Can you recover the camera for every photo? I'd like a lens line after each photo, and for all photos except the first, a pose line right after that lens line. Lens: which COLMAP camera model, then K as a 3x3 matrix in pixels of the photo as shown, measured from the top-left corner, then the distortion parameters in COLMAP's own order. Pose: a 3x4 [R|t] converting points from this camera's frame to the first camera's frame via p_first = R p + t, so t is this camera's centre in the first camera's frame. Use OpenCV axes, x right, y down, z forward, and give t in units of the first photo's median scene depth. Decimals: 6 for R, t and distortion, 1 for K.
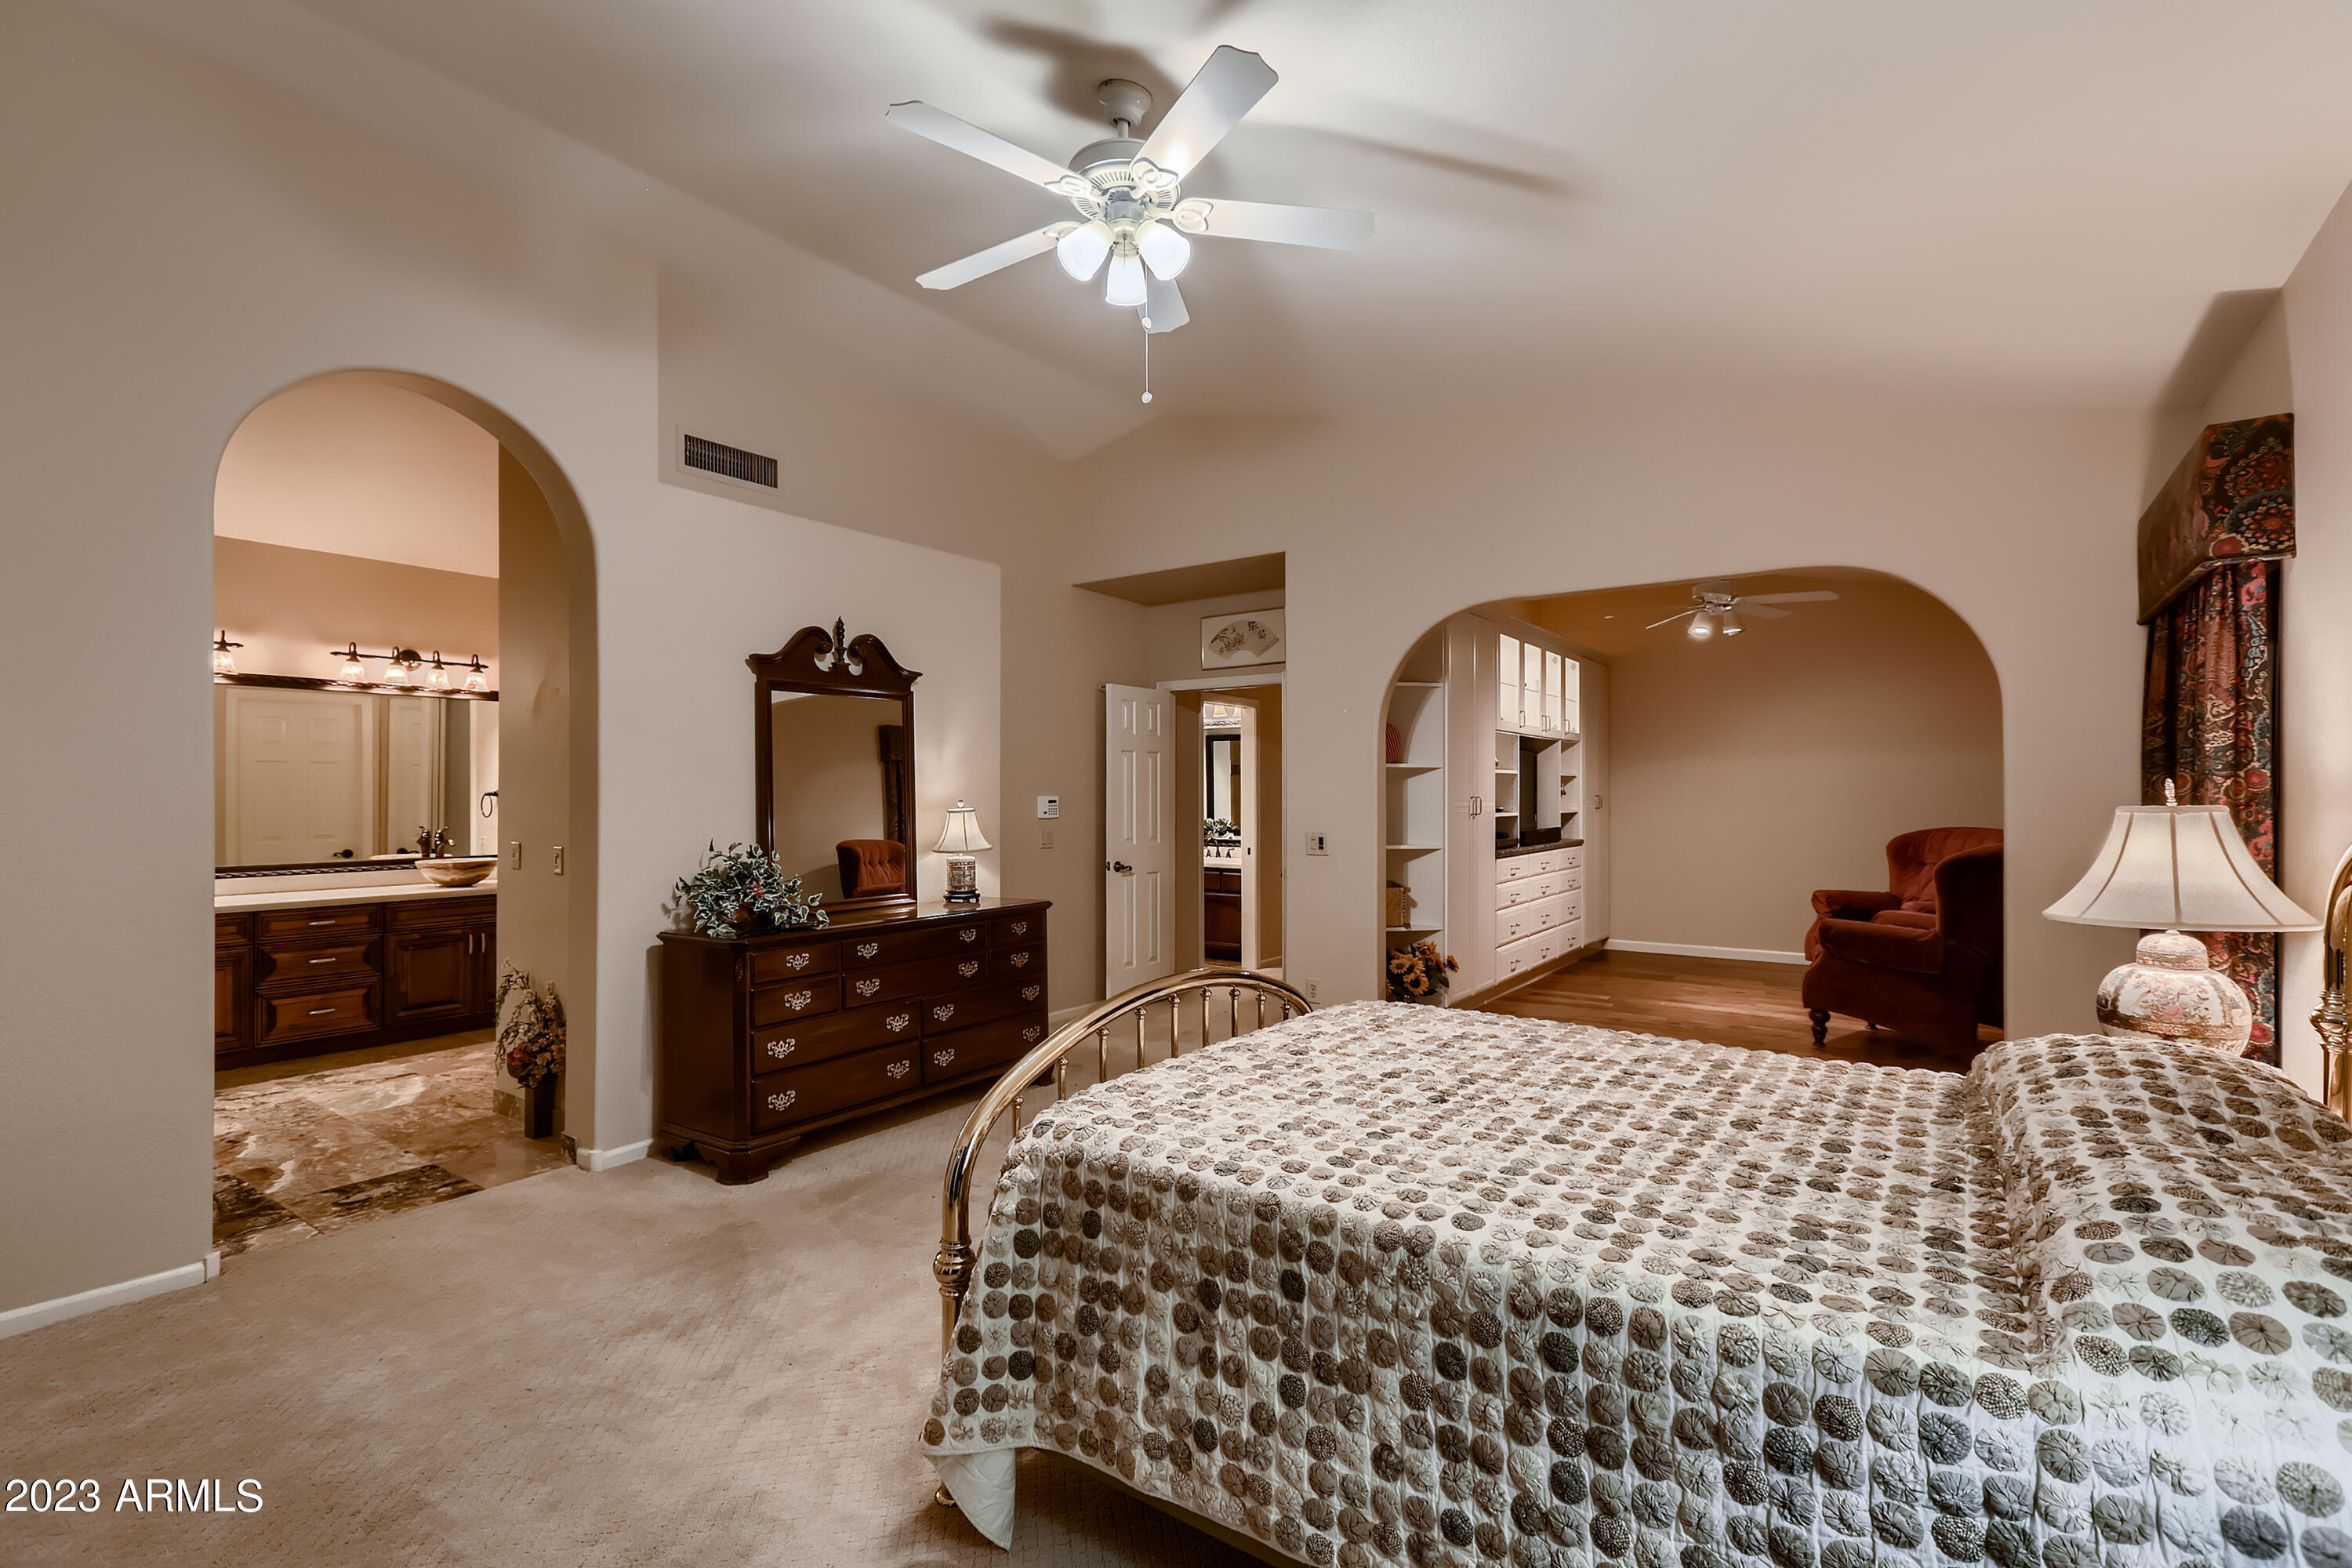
lens RADIAL K [[1051.9, 0, 1181.5], [0, 1051.9, 786.0], [0, 0, 1]] dist [0.019149, 0.000465]
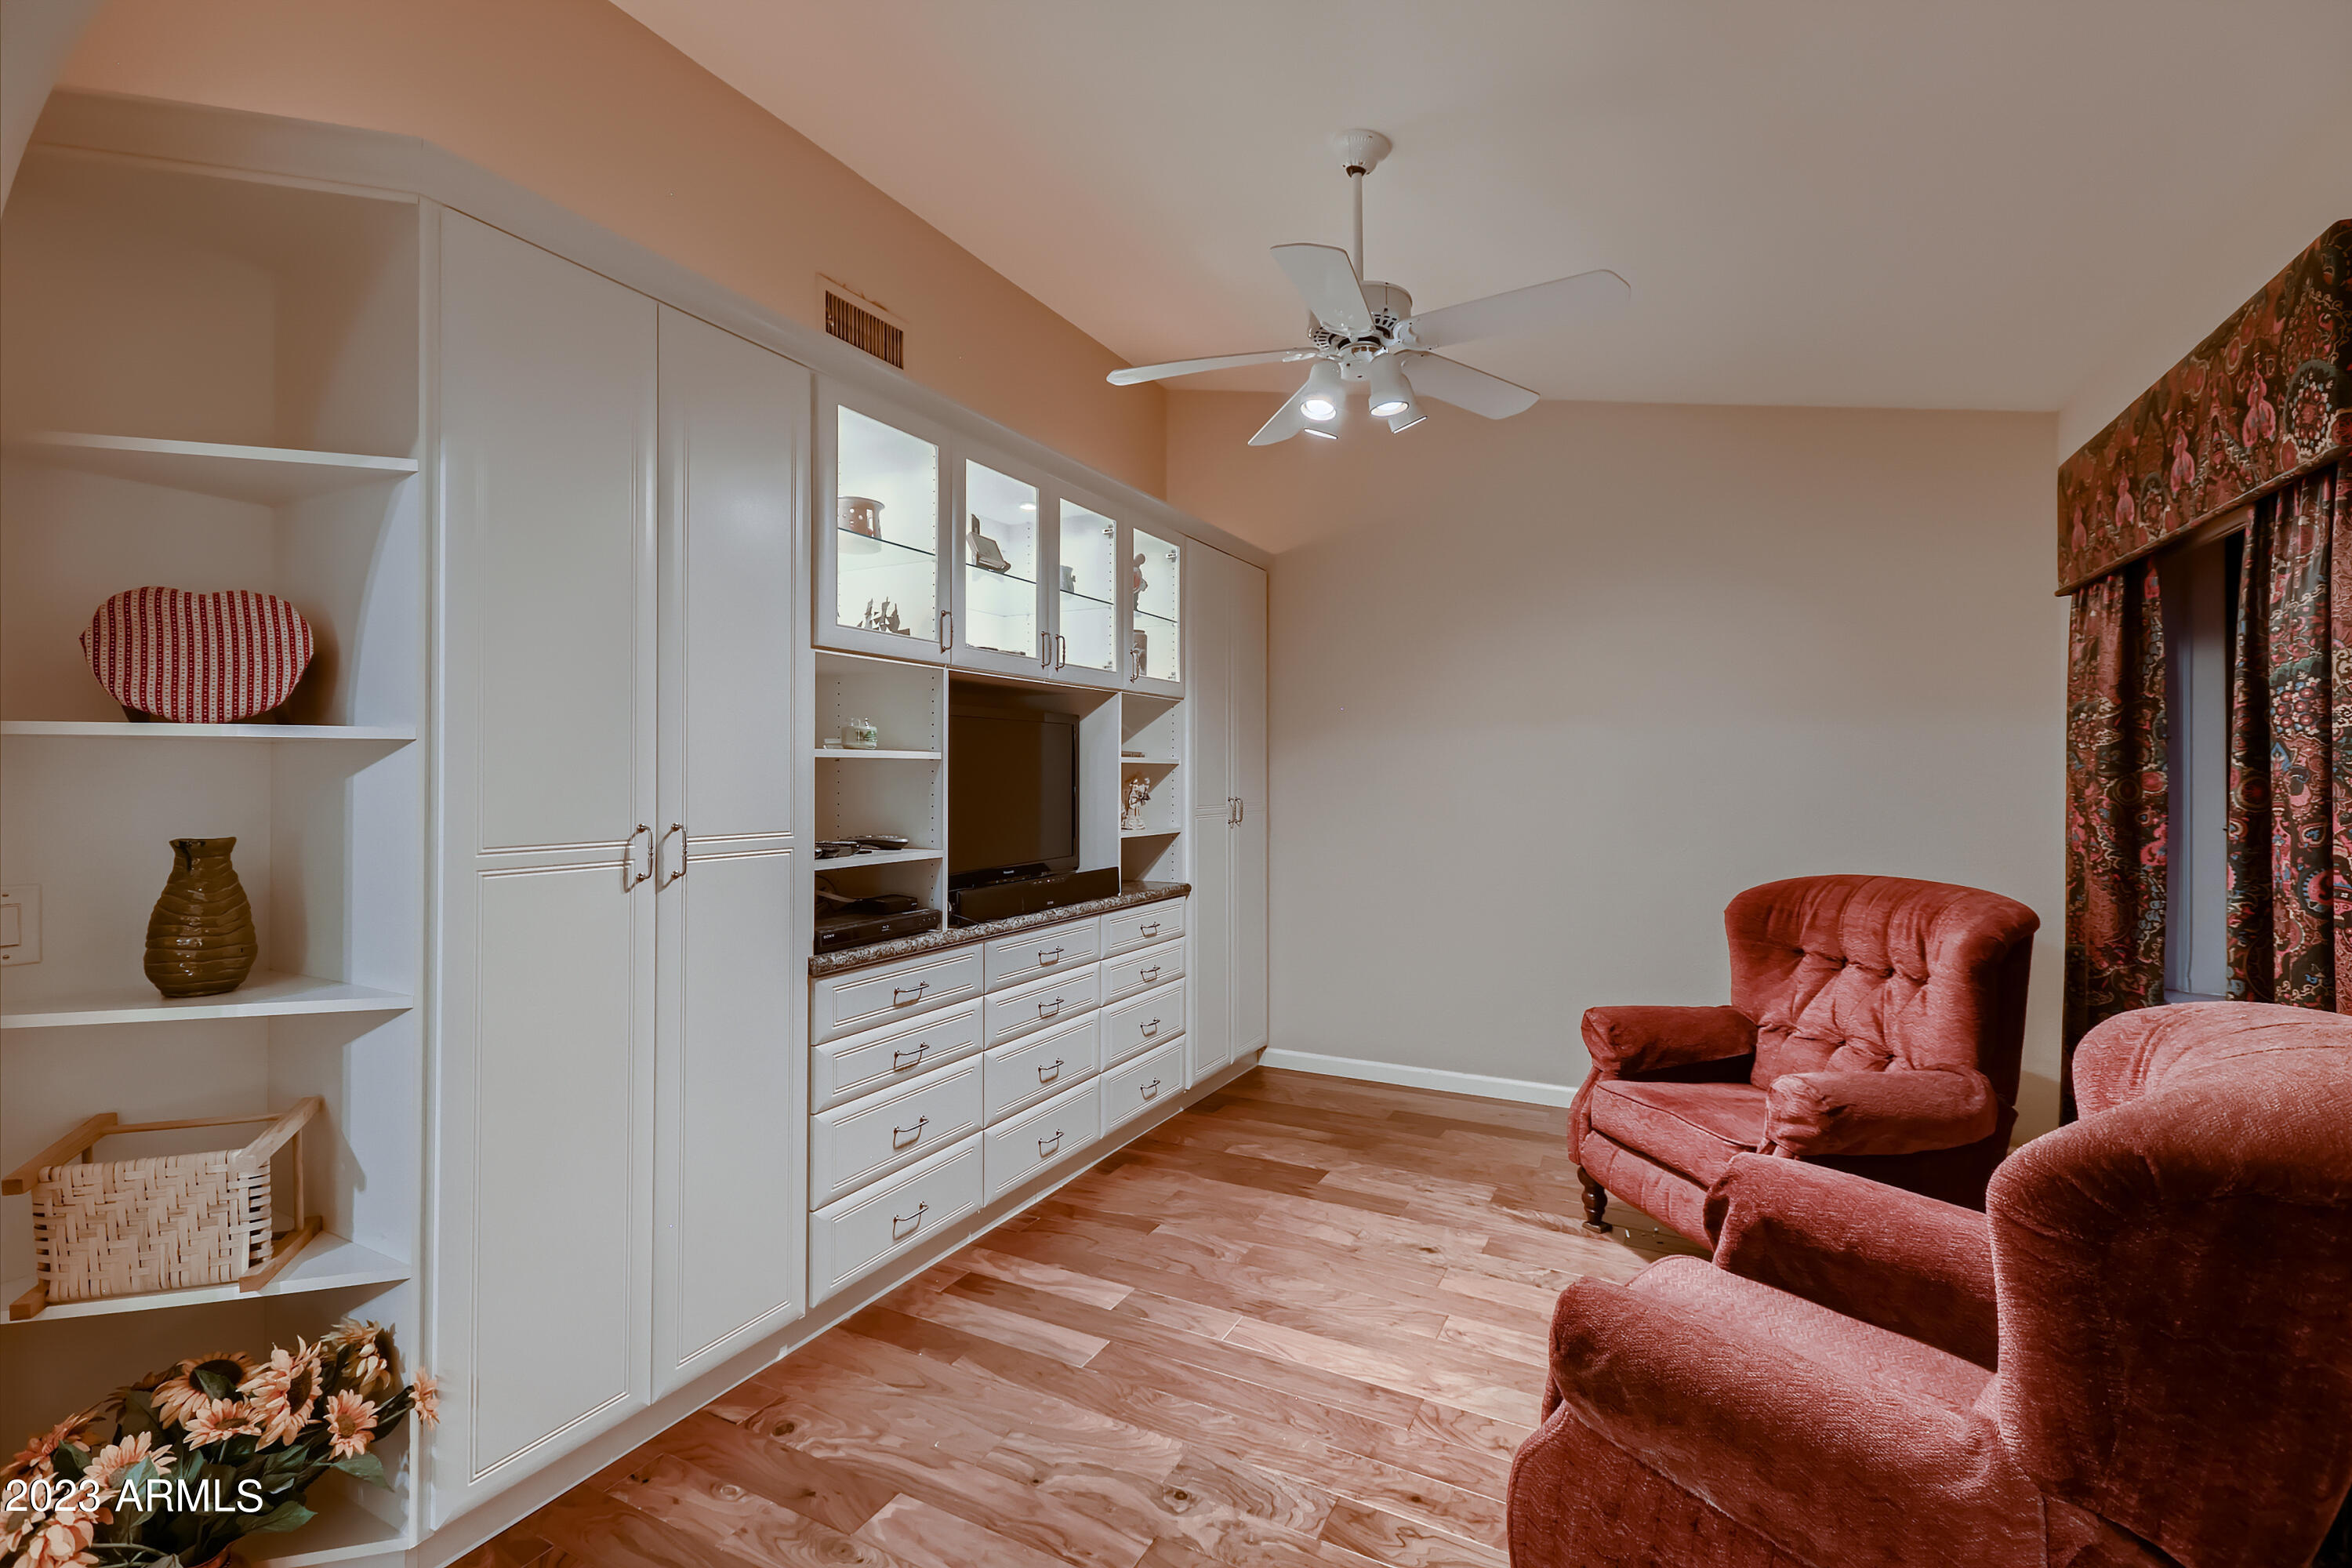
lens RADIAL K [[1058.0, 0, 1167.9], [0, 1058.0, 774.1], [0, 0, 1]] dist [-0.003319, -0.000351]
pose [[0.991680, 0.003984, 0.128668, 1.317137], [-0.003525, 0.999987, -0.003791, -0.010990], [-0.128681, 0.003306, 0.991680, 2.087243]]
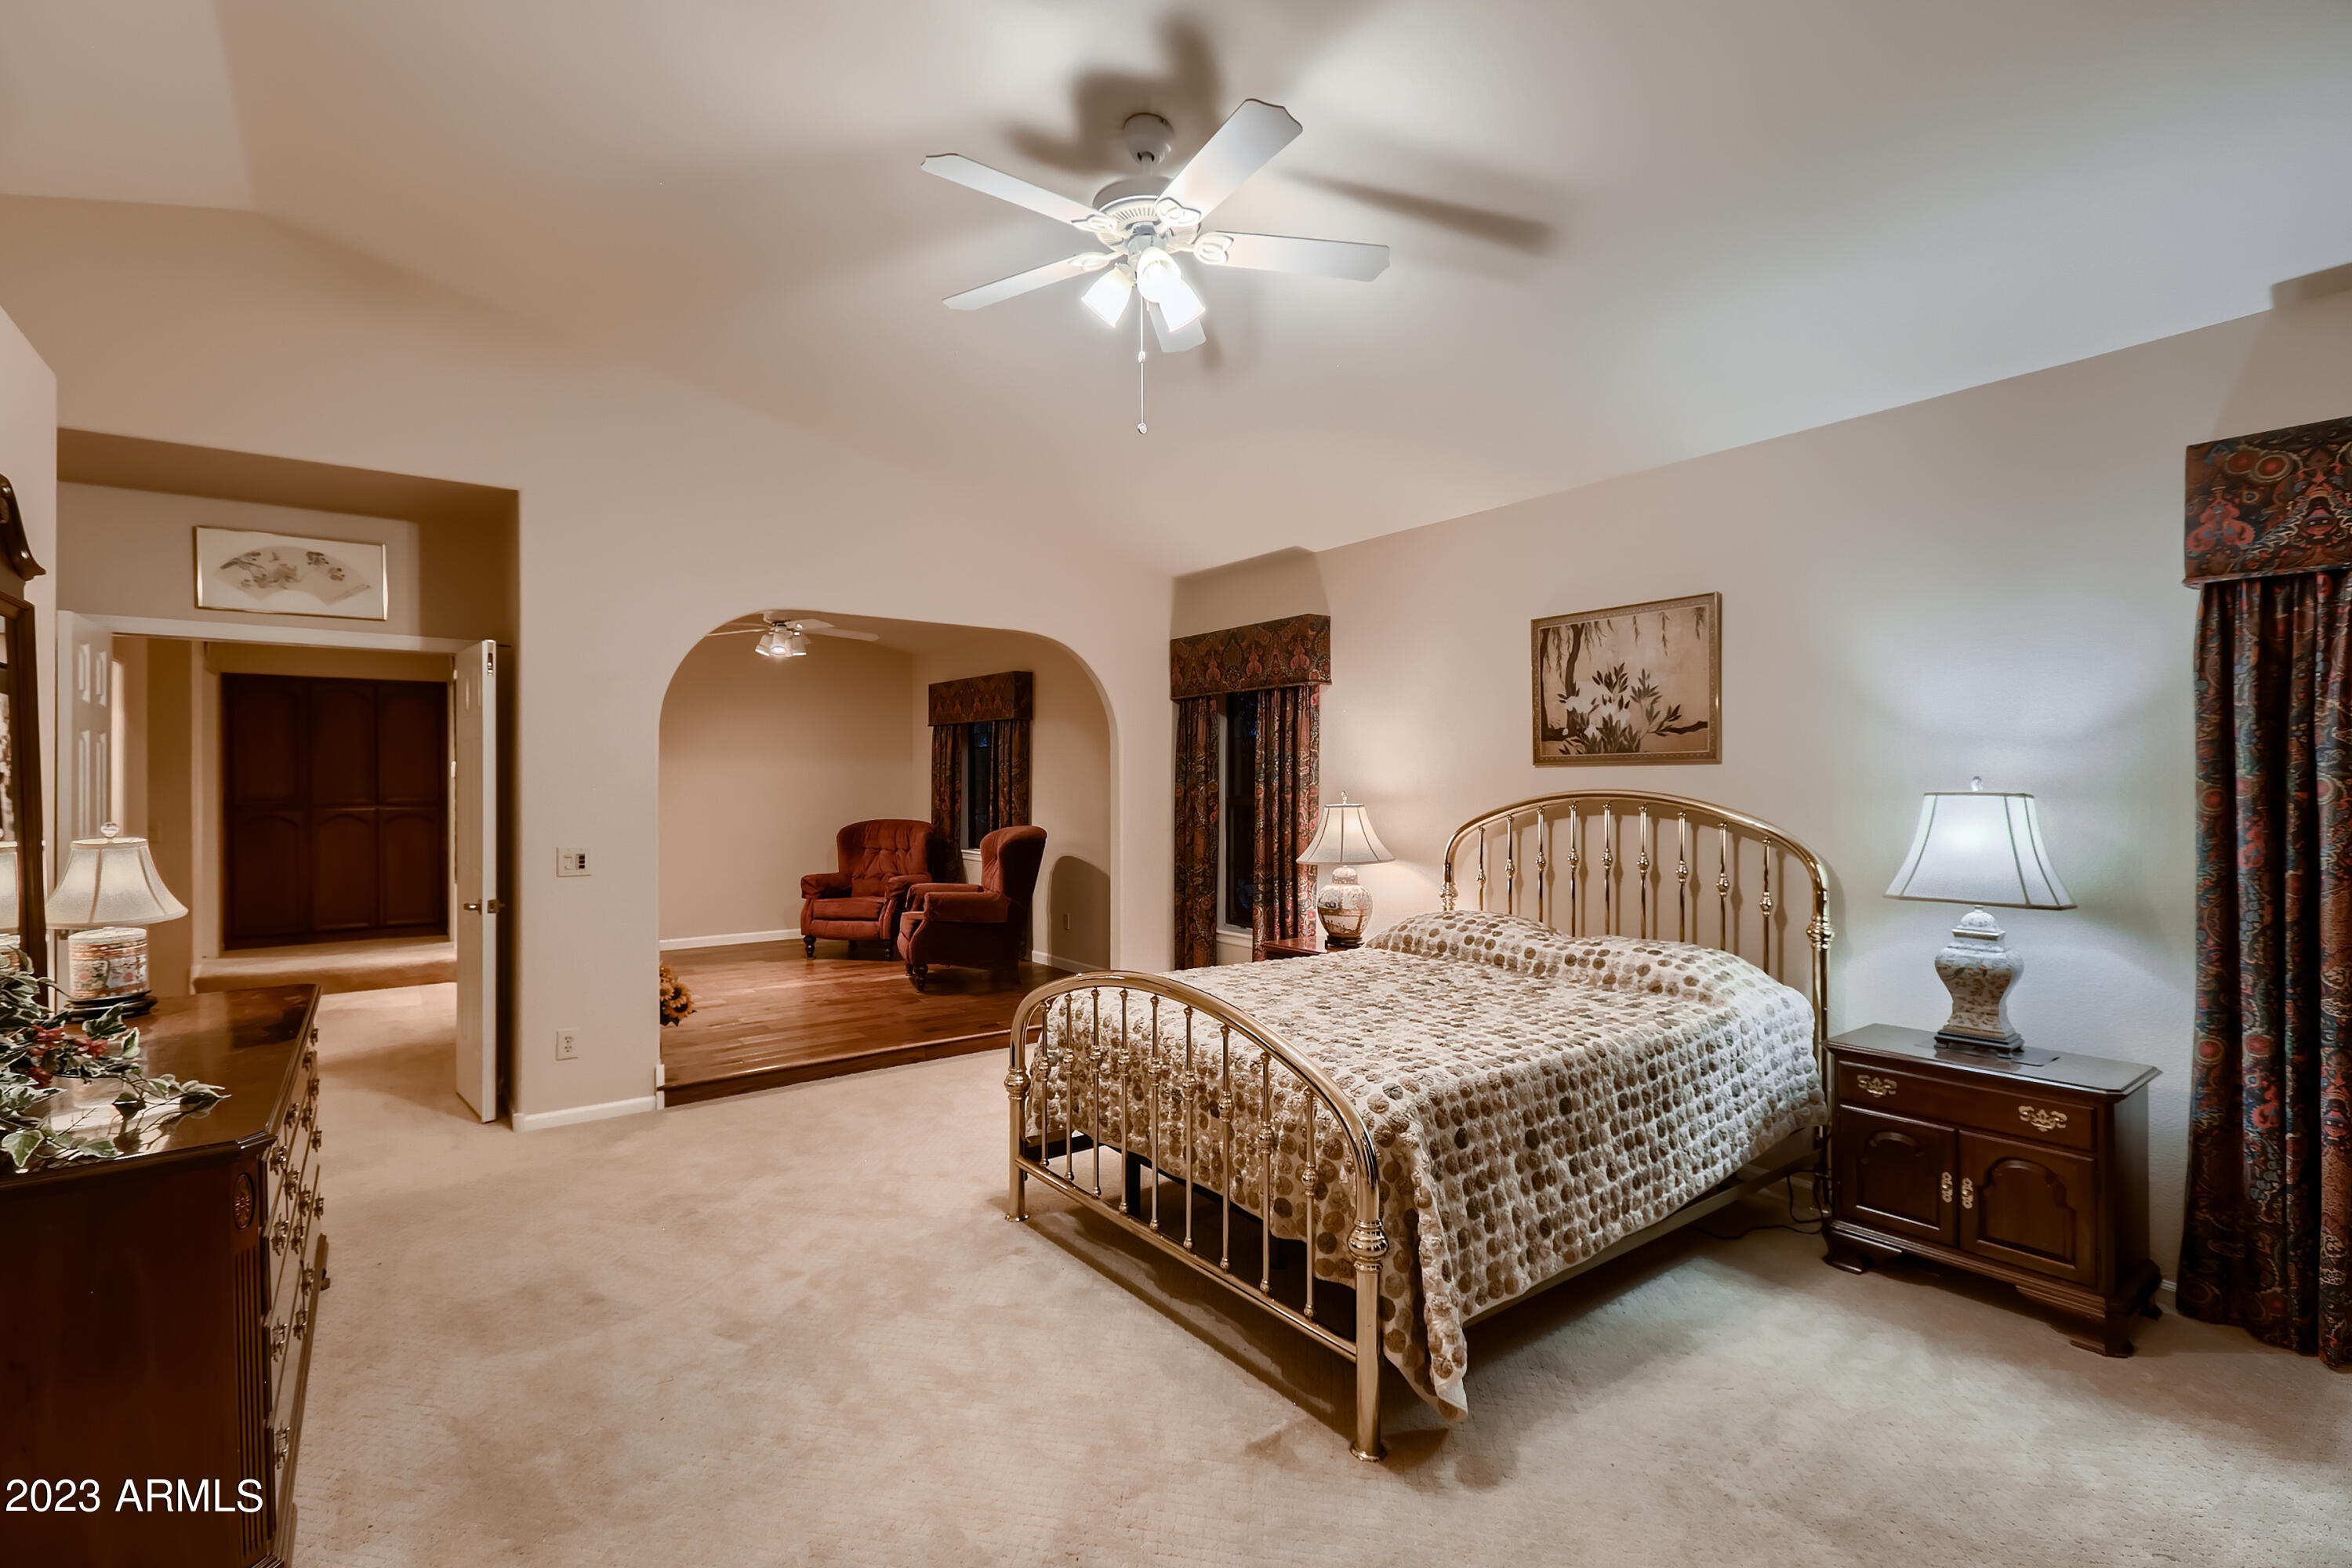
lens RADIAL K [[1051.9, 0, 1125.6], [0, 1051.9, 782.6], [0, 0, 1]] dist [0.019149, 0.000465]
pose [[0.331624, 0.001967, 0.943409, -1.508528], [-0.002991, 0.999995, -0.001034, -0.024207], [-0.943407, -0.002479, 0.331629, 0.990784]]
